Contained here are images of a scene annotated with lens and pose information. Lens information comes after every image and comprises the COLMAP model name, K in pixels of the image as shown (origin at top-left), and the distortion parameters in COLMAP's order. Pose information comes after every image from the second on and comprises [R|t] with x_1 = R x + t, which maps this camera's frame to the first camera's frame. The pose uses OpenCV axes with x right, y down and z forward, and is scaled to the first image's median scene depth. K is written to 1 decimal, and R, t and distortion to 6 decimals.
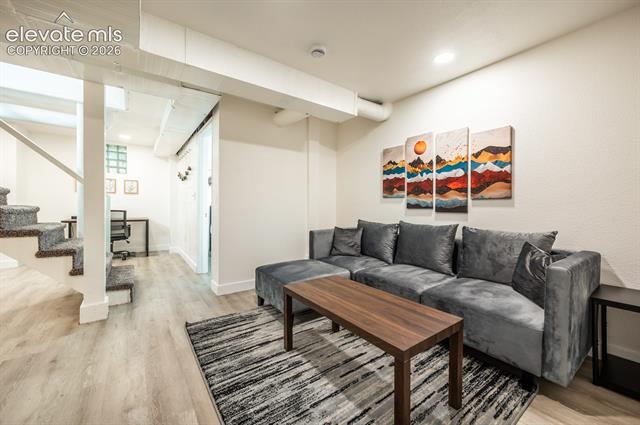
lens RADIAL K [[254.0, 0, 324.6], [0, 254.0, 211.8], [0, 0, 1]] dist [0.003717, 0.000657]
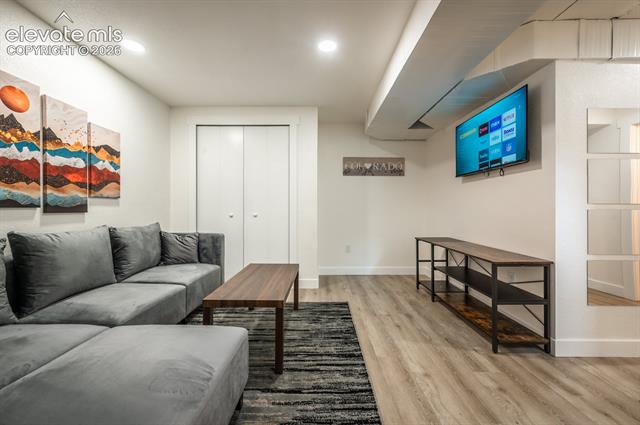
lens RADIAL K [[254.0, 0, 321.5], [0, 254.0, 209.2], [0, 0, 1]] dist [0.003717, 0.000657]
pose [[-0.801636, -0.010997, 0.597711, -0.582771], [0.000478, 0.999819, 0.019035, -0.022853], [-0.597812, 0.015545, -0.801486, 1.212587]]
